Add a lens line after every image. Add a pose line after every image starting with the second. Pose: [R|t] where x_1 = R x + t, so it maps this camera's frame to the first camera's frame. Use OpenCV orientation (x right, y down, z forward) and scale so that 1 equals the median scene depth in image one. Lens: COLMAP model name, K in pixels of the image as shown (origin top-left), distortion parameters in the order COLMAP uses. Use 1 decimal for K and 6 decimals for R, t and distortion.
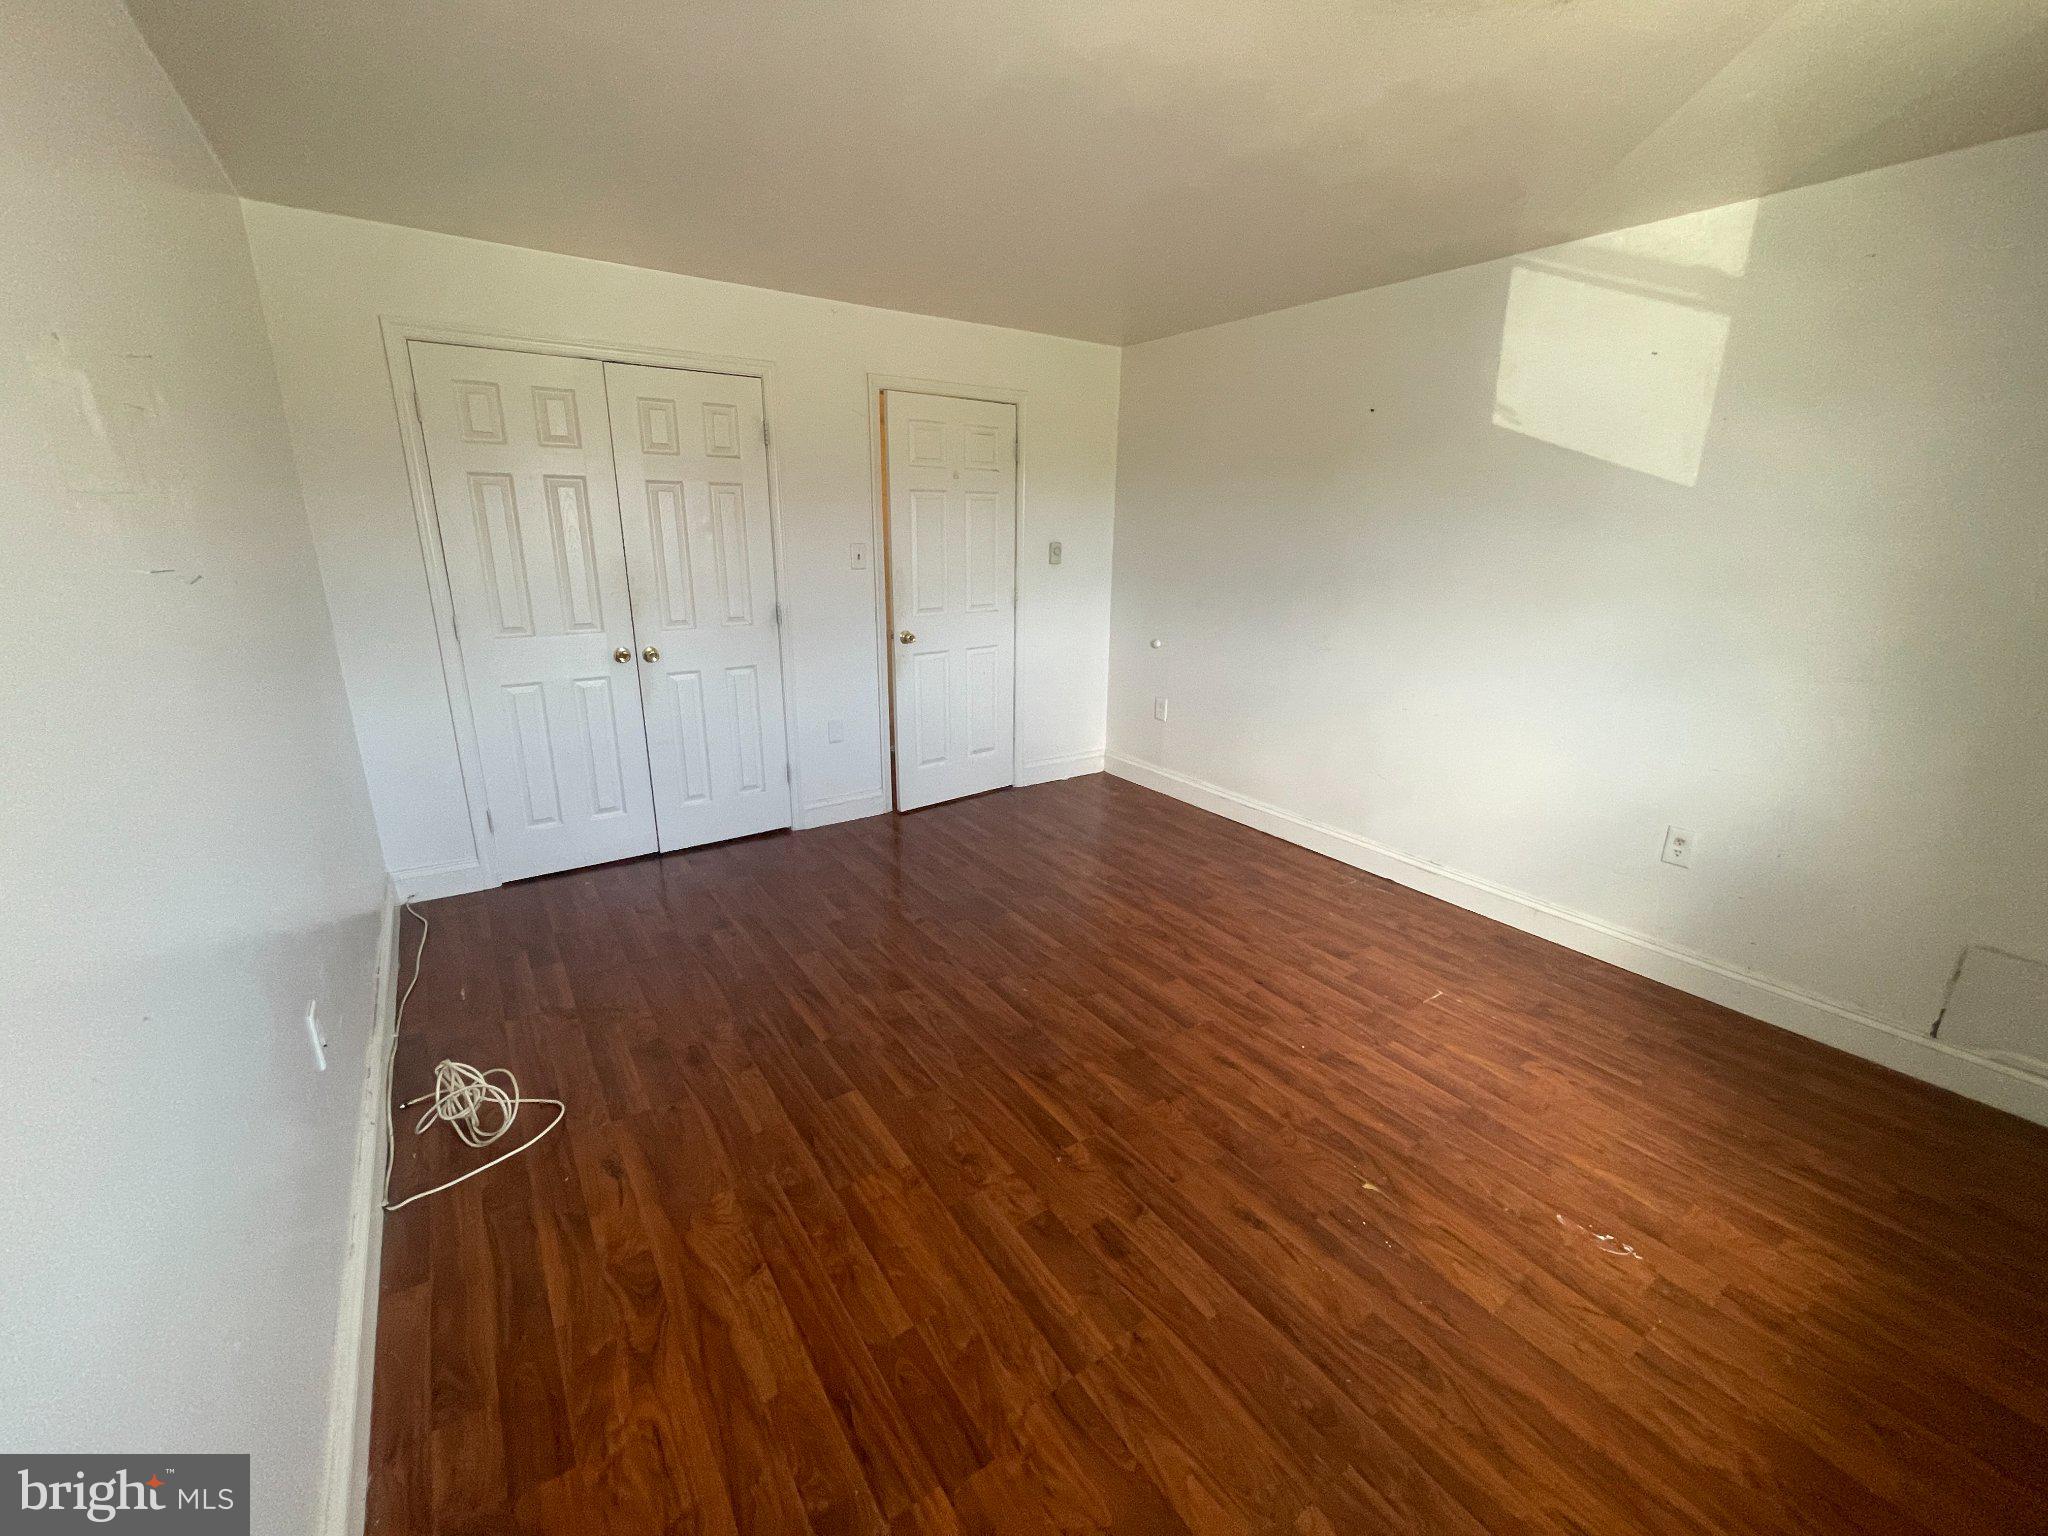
lens RADIAL K [[839.1, 0, 1024.0], [0, 839.1, 768.0], [0, 0, 1]] dist [-0.000545, 0.000098]
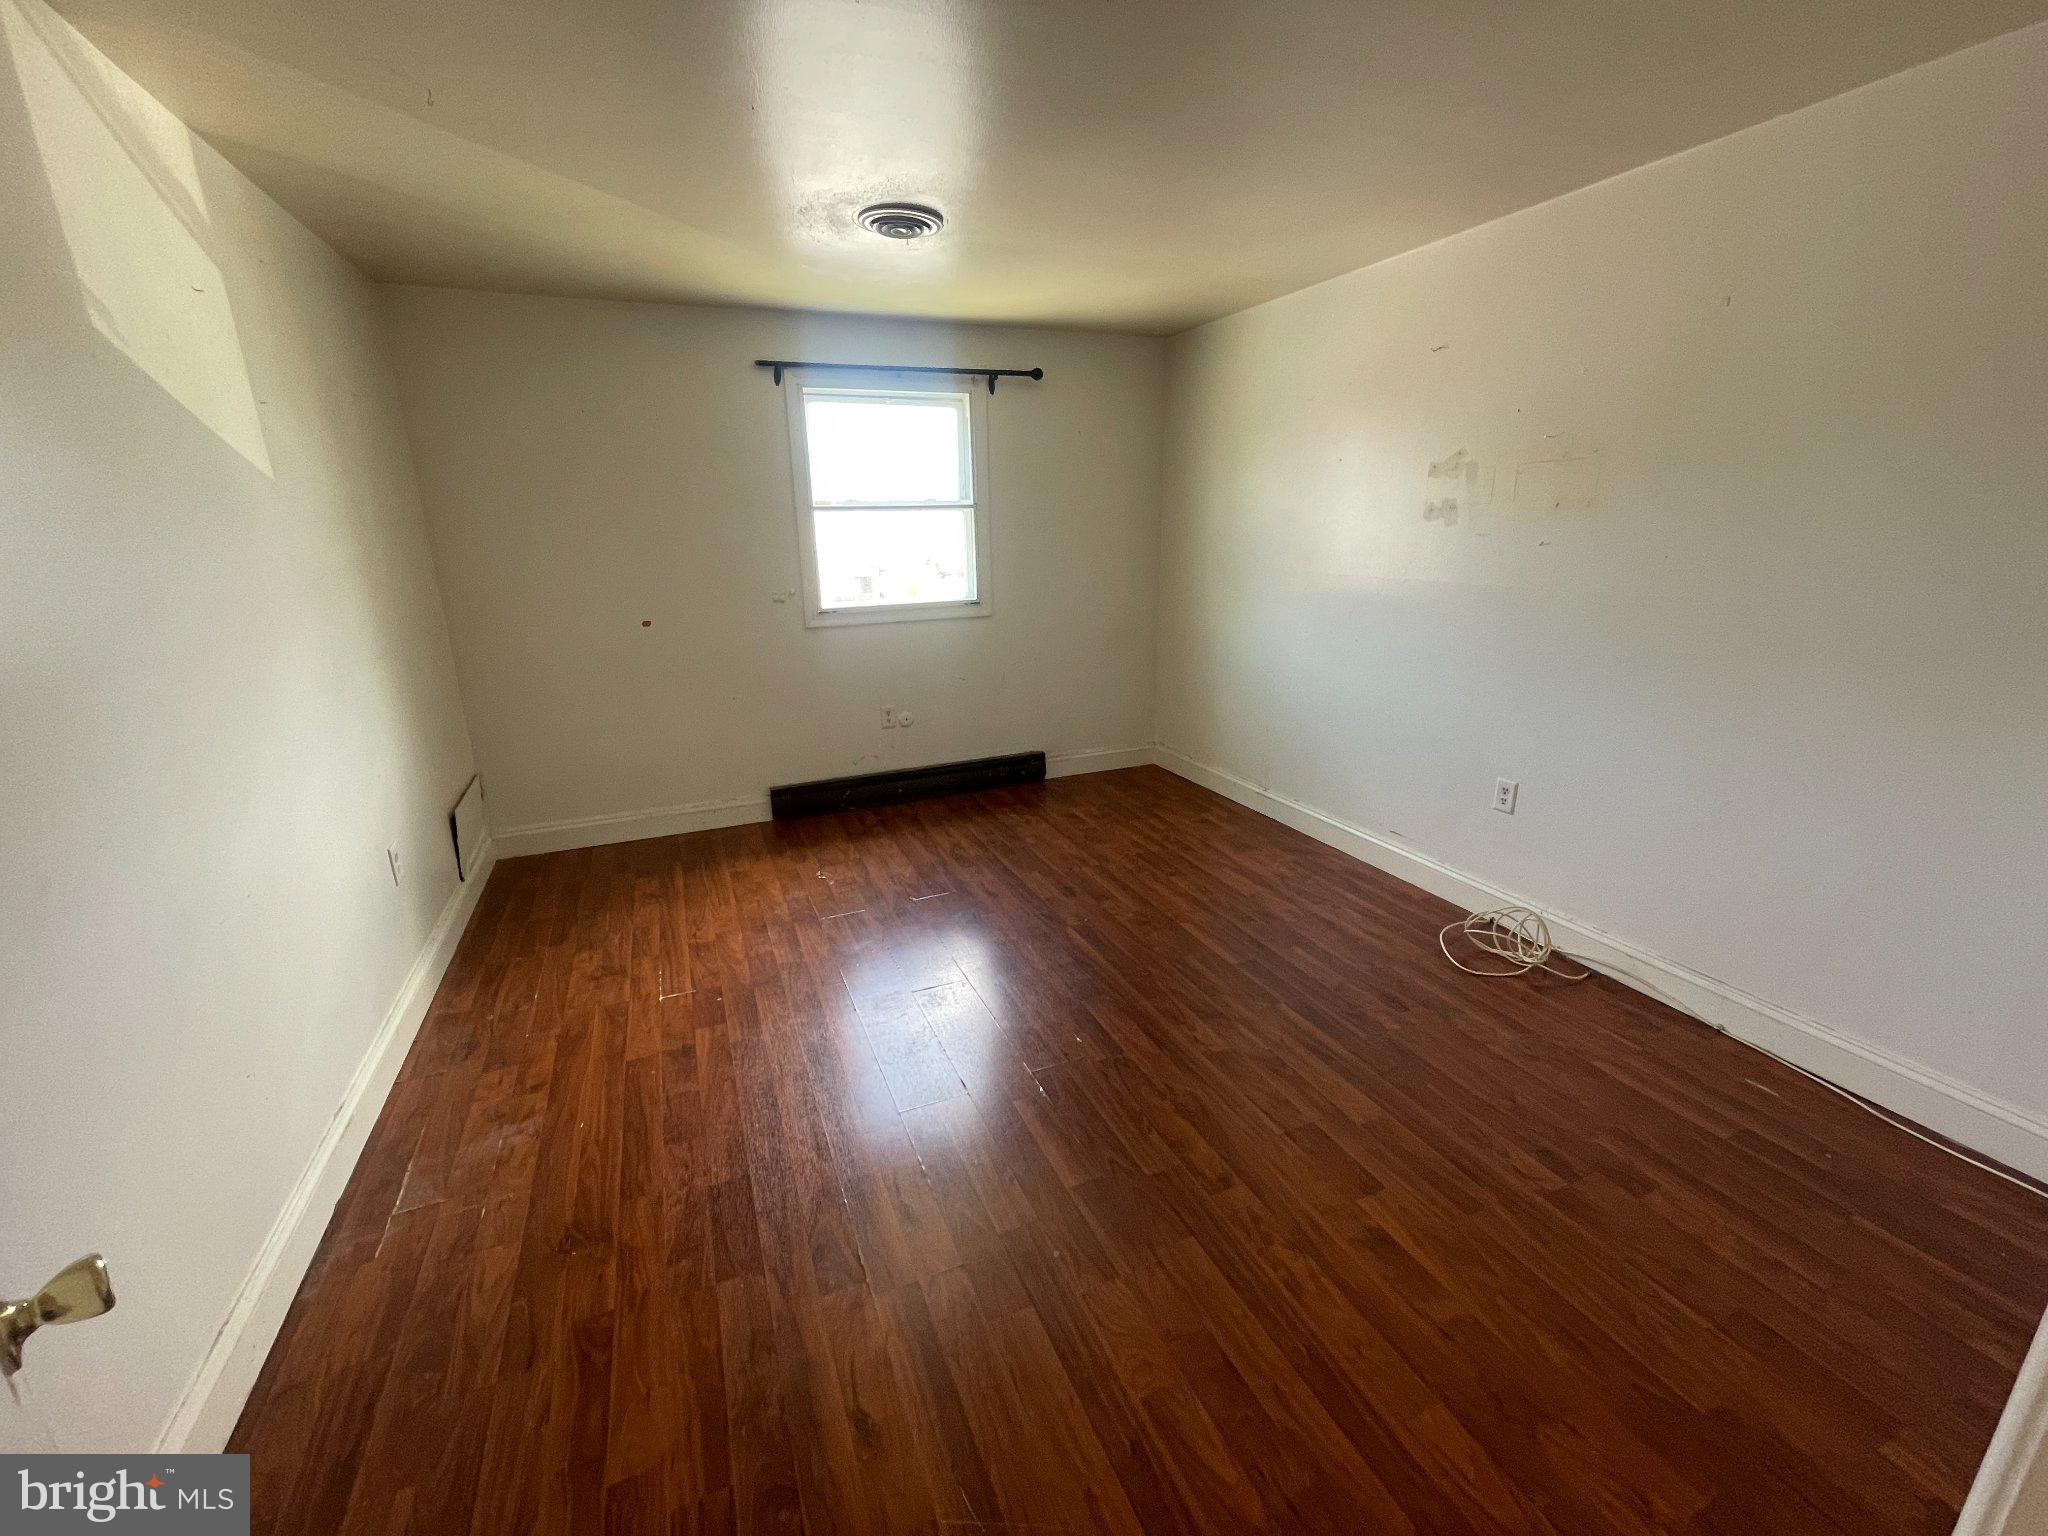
lens RADIAL K [[831.2, 0, 1020.3], [0, 831.2, 760.3], [0, 0, 1]] dist [-0.001938, 0.000034]
pose [[-0.979426, -0.054907, 0.194189, -0.127758], [0.059956, 0.839648, 0.539812, -0.656942], [-0.192690, 0.540349, -0.819081, 2.194041]]
